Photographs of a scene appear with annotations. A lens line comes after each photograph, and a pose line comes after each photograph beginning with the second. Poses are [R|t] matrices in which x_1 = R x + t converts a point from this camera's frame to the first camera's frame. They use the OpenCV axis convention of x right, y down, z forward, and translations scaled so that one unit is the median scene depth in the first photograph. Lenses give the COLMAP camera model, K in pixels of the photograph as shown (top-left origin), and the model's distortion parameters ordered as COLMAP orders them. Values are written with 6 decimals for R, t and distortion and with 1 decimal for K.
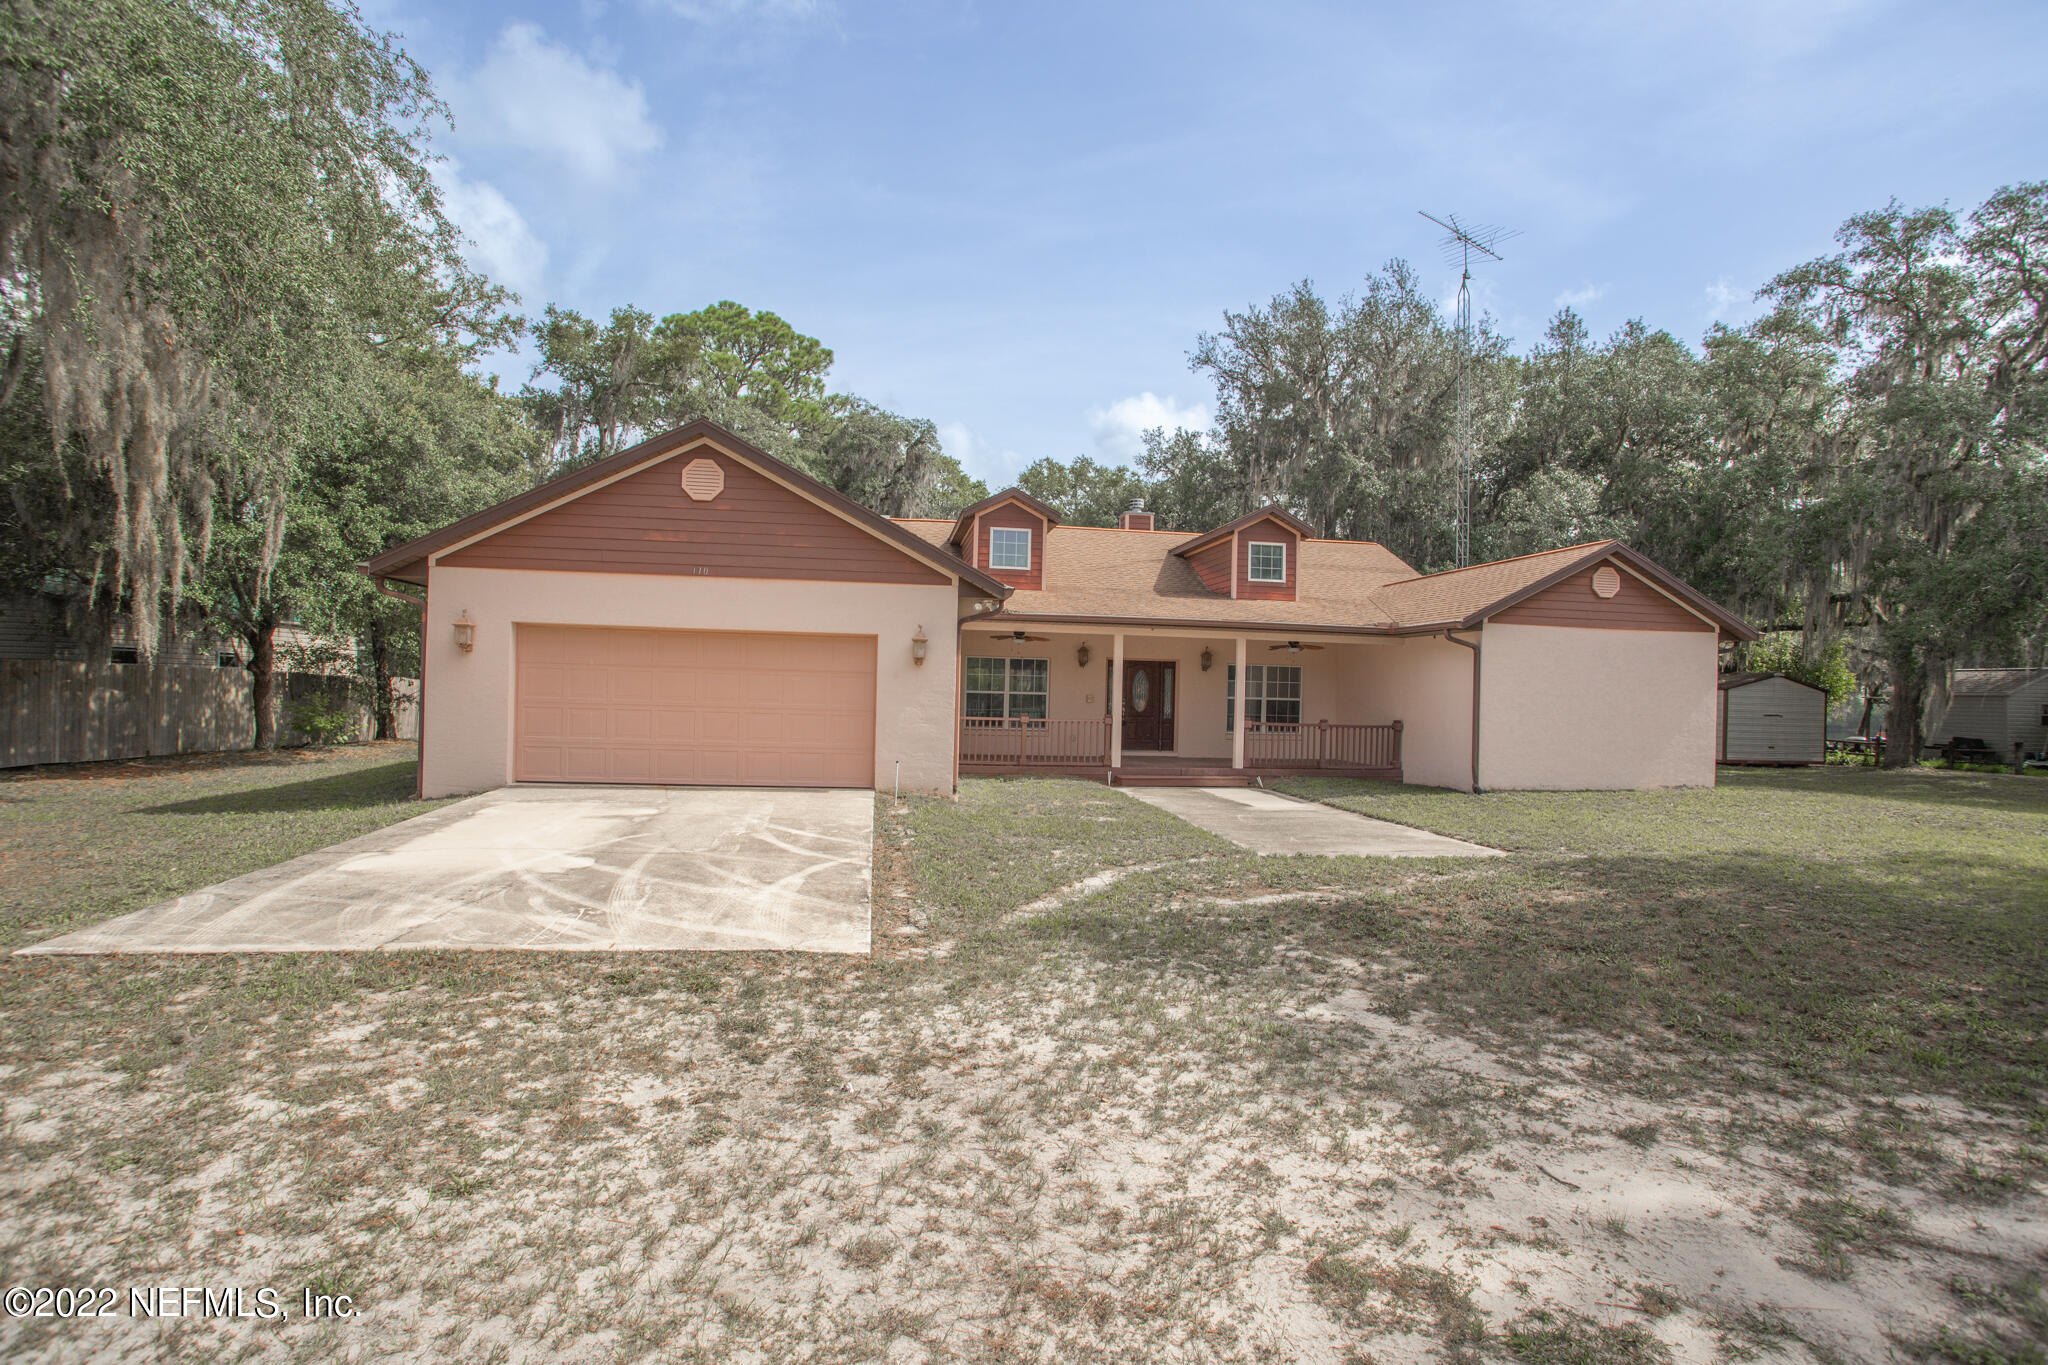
lens RADIAL K [[1003.8, 0, 1030.5], [0, 1003.8, 687.0], [0, 0, 1]] dist [-0.071575, 0.032308]
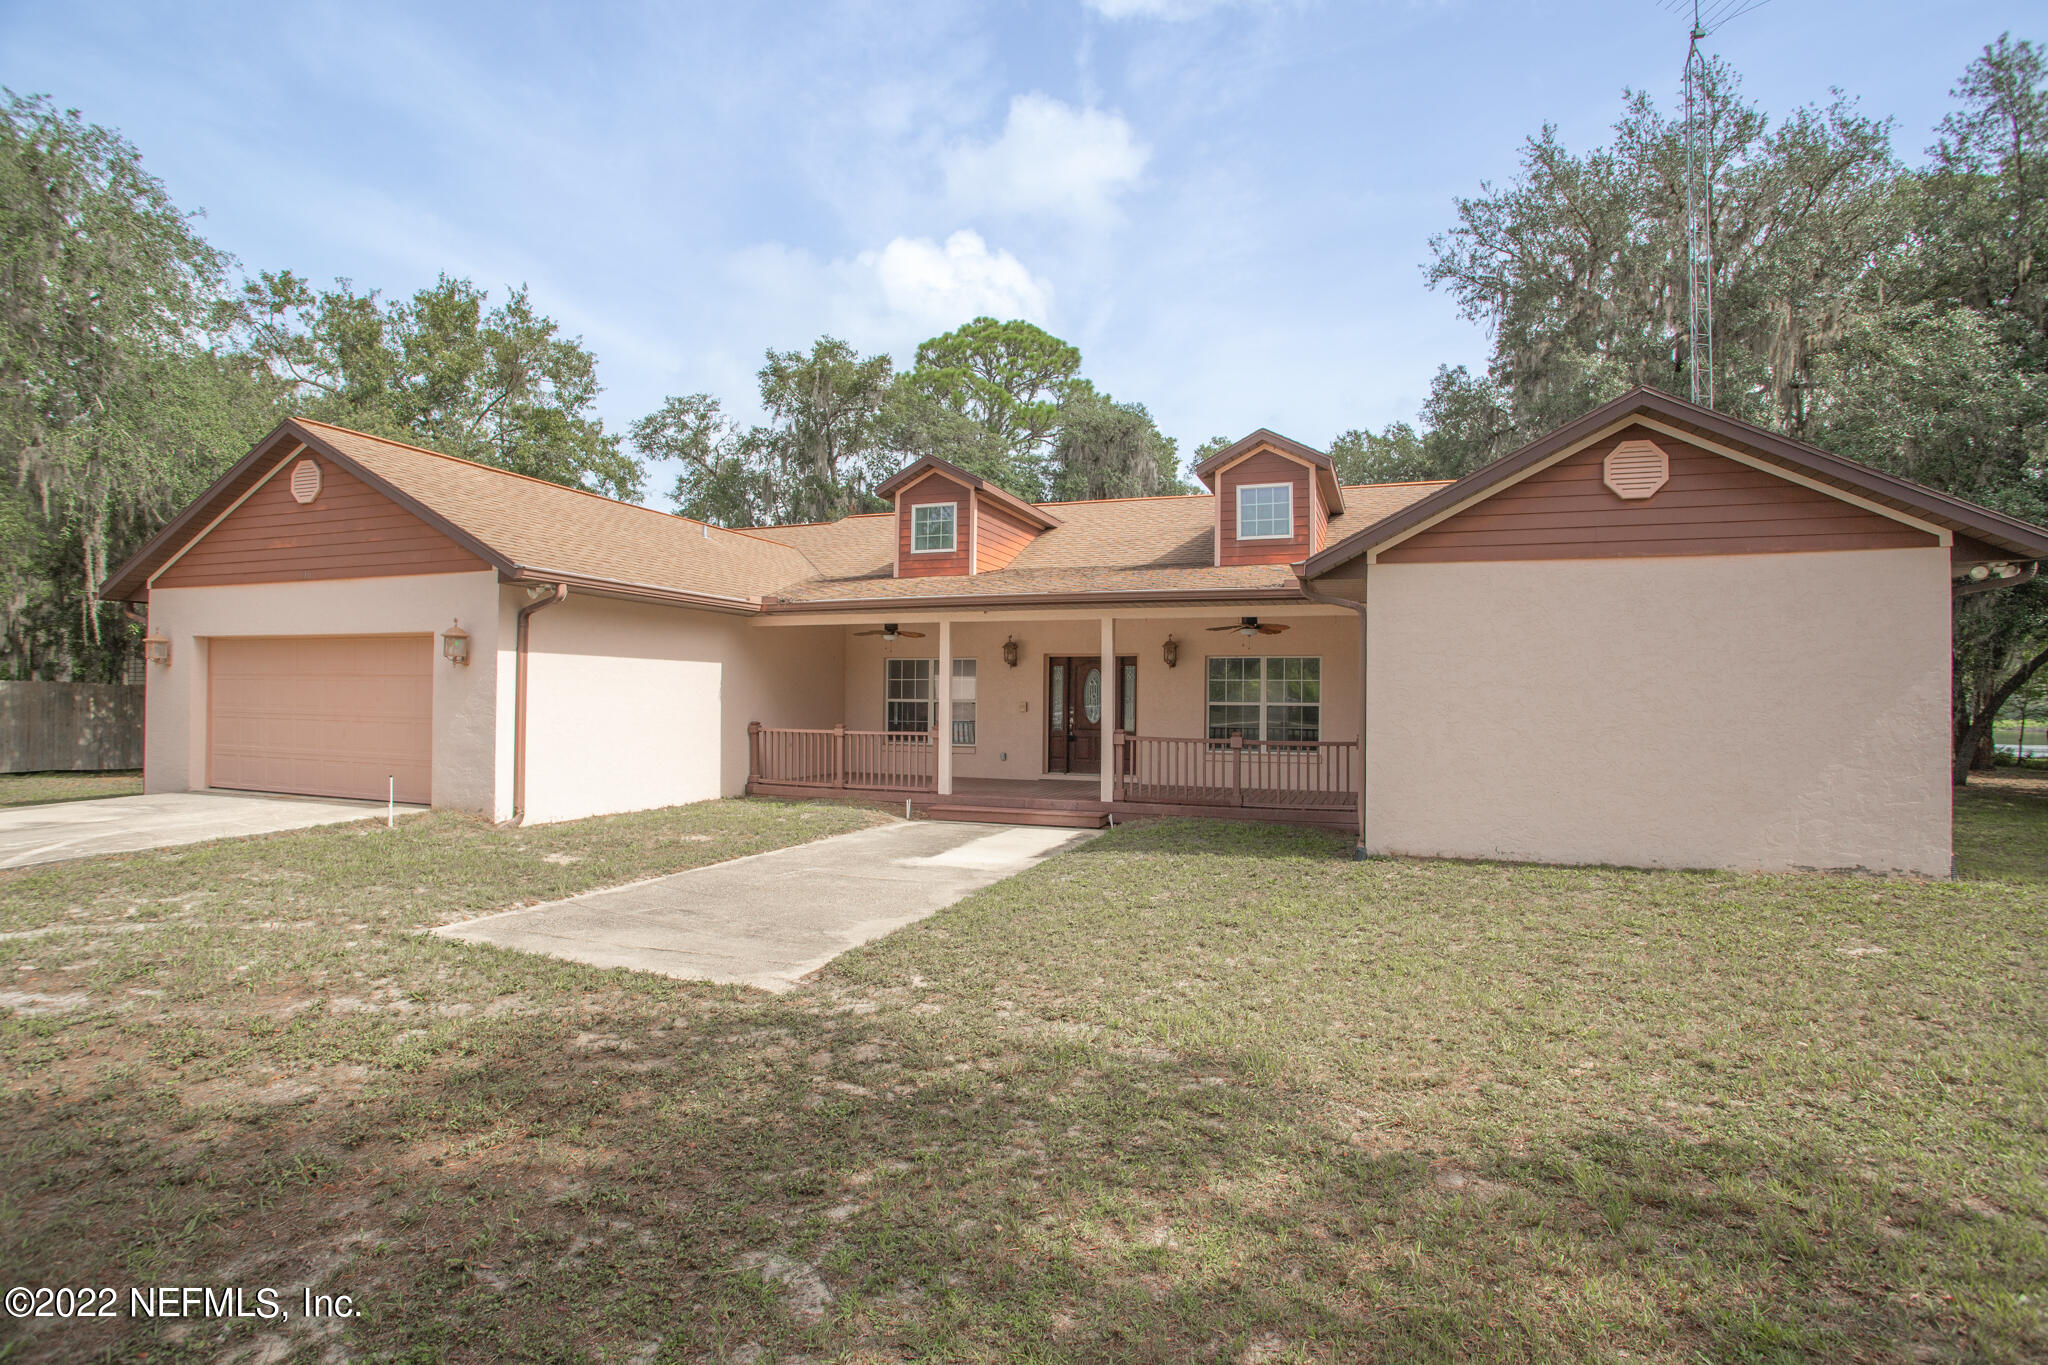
lens RADIAL K [[1003.8, 0, 1030.5], [0, 1003.8, 687.0], [0, 0, 1]] dist [-0.071575, 0.032308]
pose [[0.870618, -0.022092, -0.491463, 0.546624], [0.012066, 0.999650, -0.023561, 0.017414], [0.491812, 0.014583, 0.870580, 0.379759]]
